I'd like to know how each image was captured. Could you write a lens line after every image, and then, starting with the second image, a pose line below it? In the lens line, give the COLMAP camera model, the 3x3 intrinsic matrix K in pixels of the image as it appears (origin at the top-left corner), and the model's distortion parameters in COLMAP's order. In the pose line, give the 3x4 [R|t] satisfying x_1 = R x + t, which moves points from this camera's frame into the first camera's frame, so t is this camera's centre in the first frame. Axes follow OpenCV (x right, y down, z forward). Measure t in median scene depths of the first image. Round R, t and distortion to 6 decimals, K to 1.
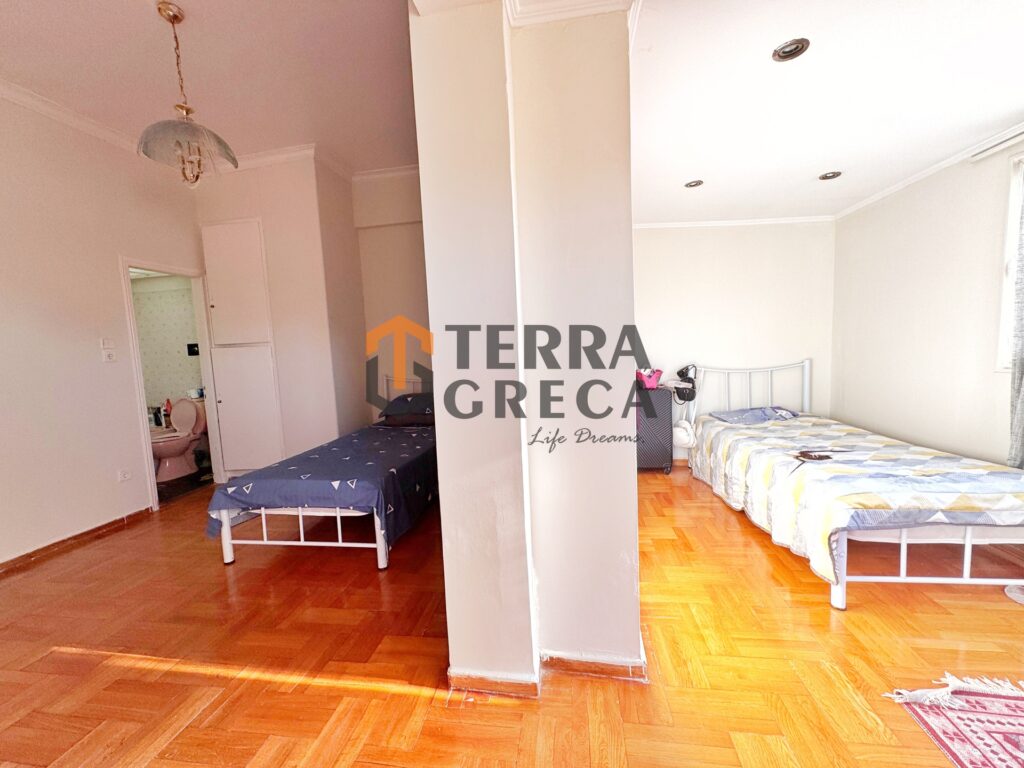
lens RADIAL K [[409.5, 0, 511.5], [0, 409.5, 387.0], [0, 0, 1]] dist [0.000104, 0.000704]
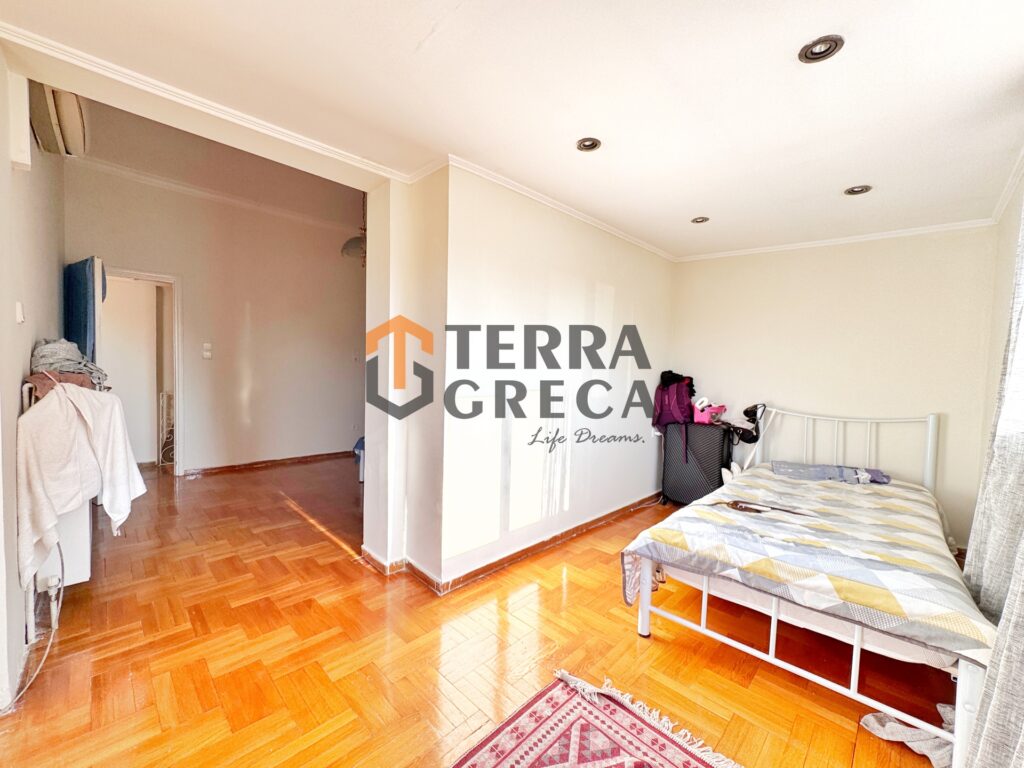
lens RADIAL K [[409.5, 0, 508.3], [0, 409.5, 386.3], [0, 0, 1]] dist [0.000104, 0.000704]
pose [[0.802541, 0.088543, -0.589990, 1.139037], [-0.118546, 0.992873, -0.012248, -0.035364], [0.584700, 0.079770, 0.807318, -0.093662]]
